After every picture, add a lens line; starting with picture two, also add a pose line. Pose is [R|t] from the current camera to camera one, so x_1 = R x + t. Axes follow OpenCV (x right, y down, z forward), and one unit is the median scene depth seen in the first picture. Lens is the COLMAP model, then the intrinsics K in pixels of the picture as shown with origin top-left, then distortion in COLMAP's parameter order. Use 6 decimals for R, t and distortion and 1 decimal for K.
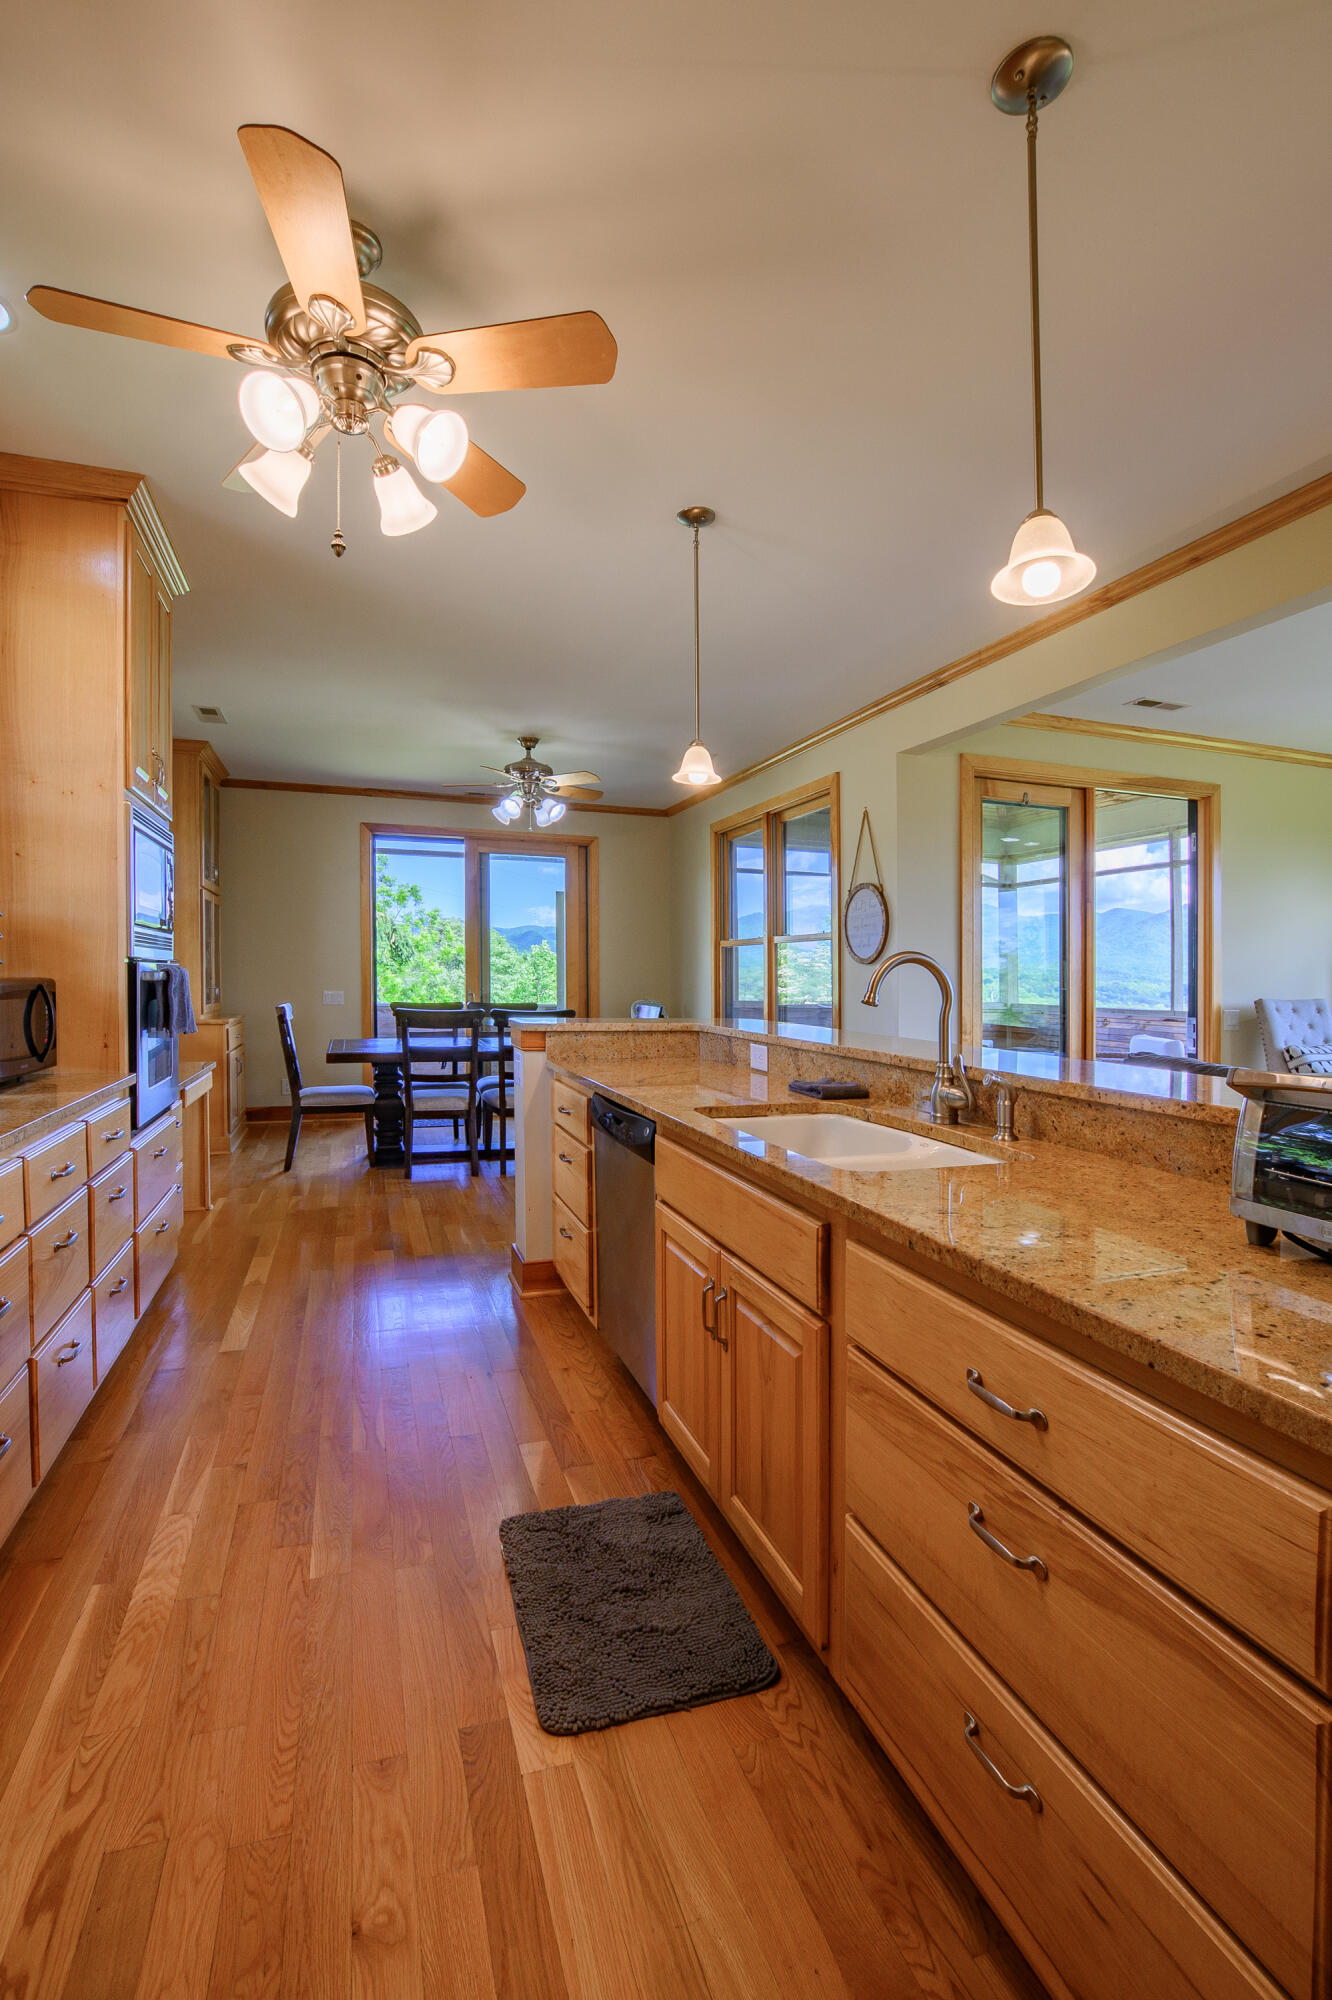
lens RADIAL K [[903.6, 0, 655.4], [0, 903.6, 994.1], [0, 0, 1]] dist [-0.033227, 0.007024]
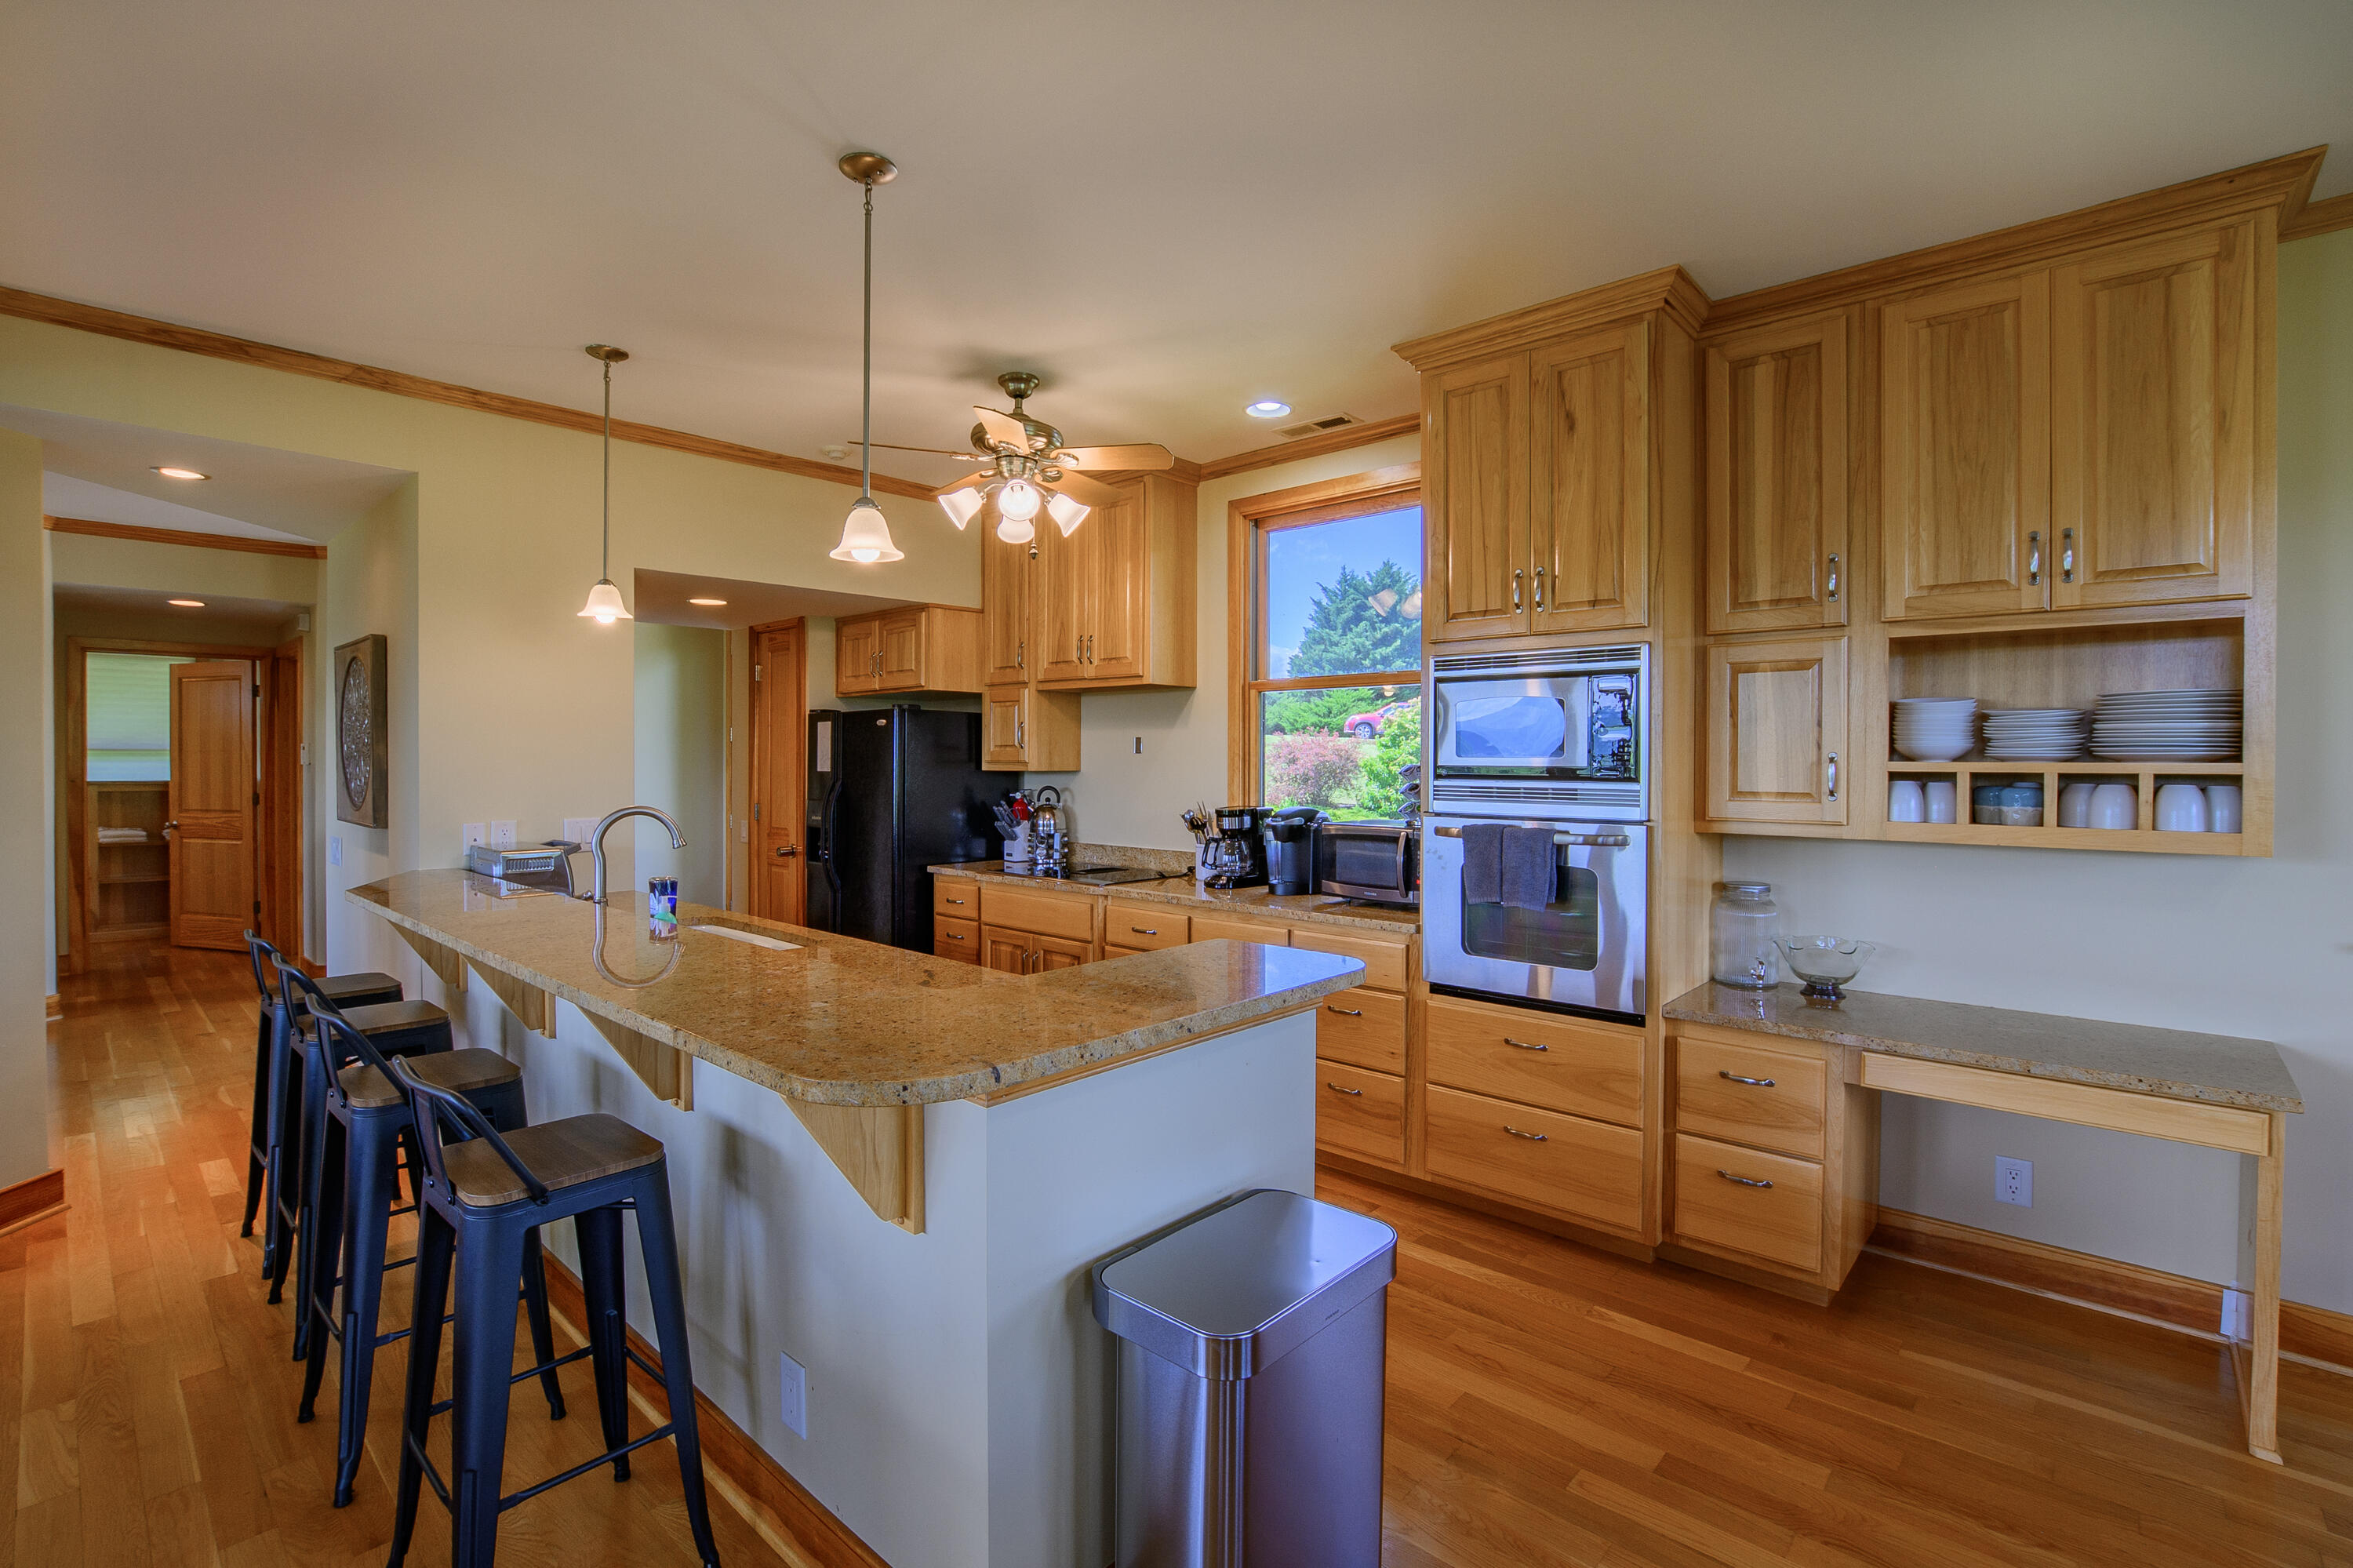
lens RADIAL K [[1063.1, 0, 1173.3], [0, 1063.1, 773.2], [0, 0, 1]] dist [-0.033227, 0.007024]
pose [[-0.876371, -0.002242, -0.481632, 0.278077], [-0.016396, 0.999548, 0.025181, -0.120587], [0.481358, 0.029965, -0.876012, 2.204919]]
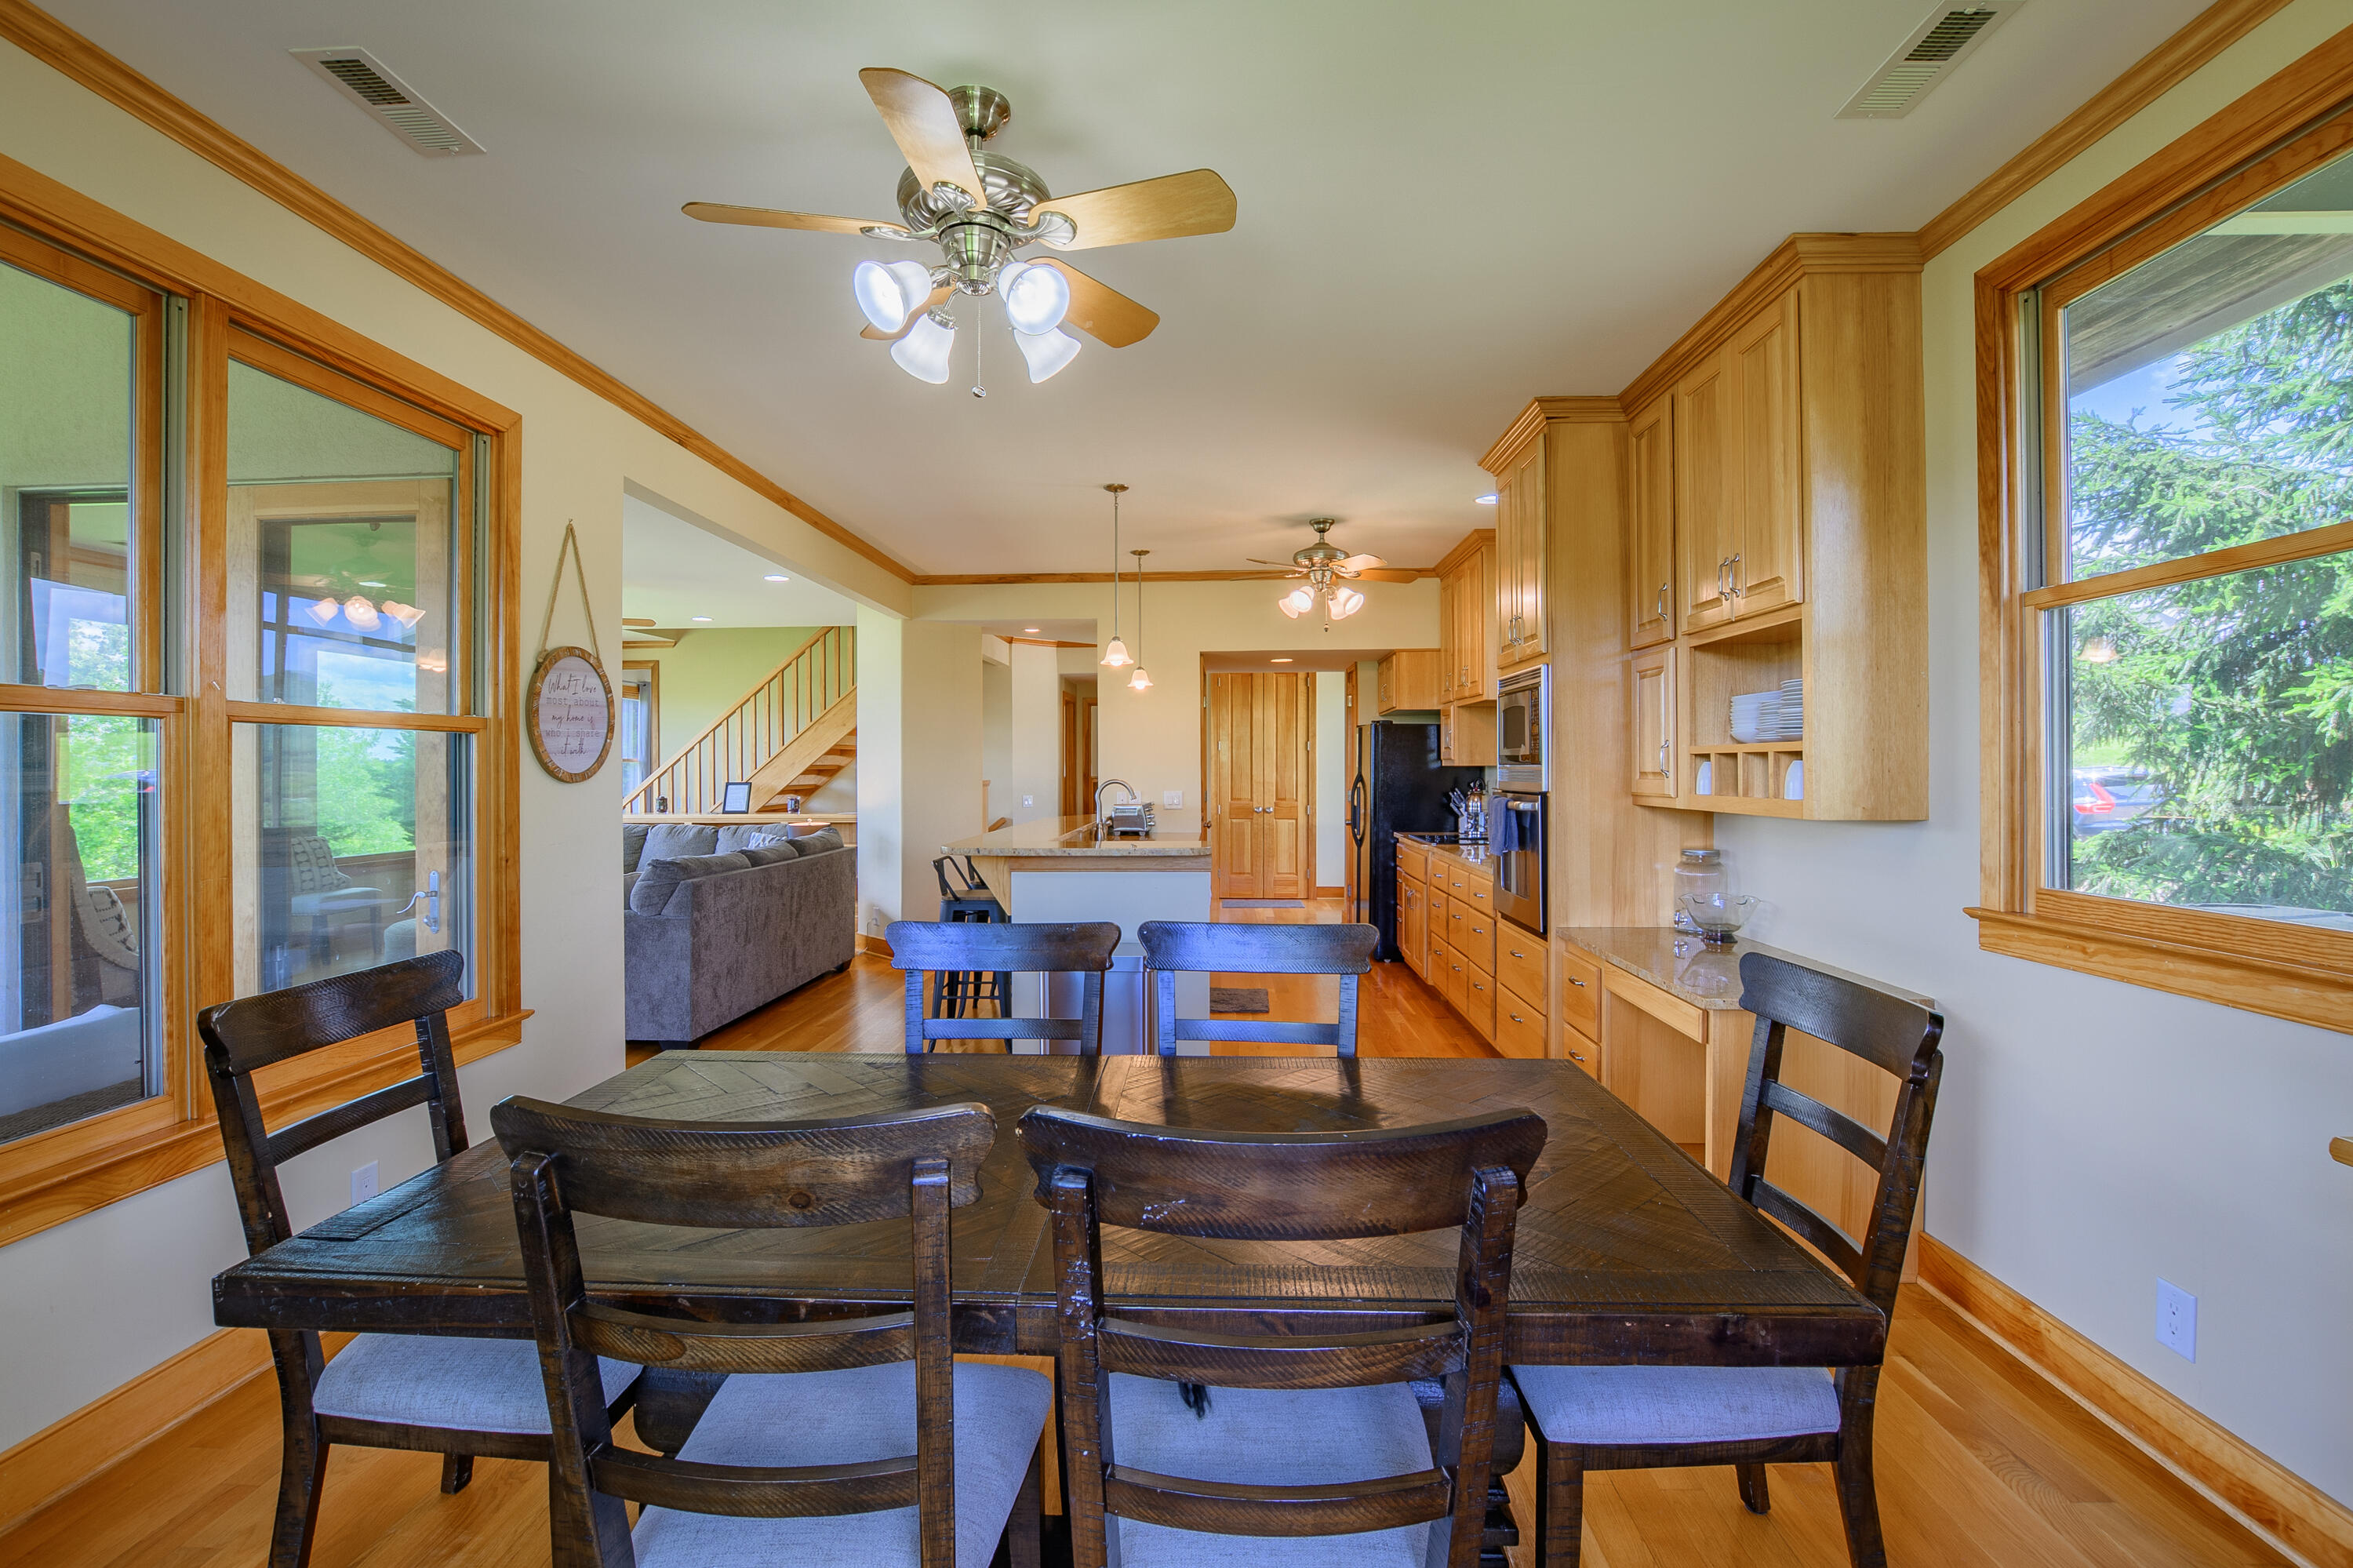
lens RADIAL K [[1063.1, 0, 1176.7], [0, 1063.1, 769.0], [0, 0, 1]] dist [-0.033227, 0.007024]
pose [[-0.935037, -0.003434, 0.354533, -0.815301], [0.003186, 0.999831, 0.018087, -0.112933], [-0.354535, 0.018042, -0.934869, 3.183851]]
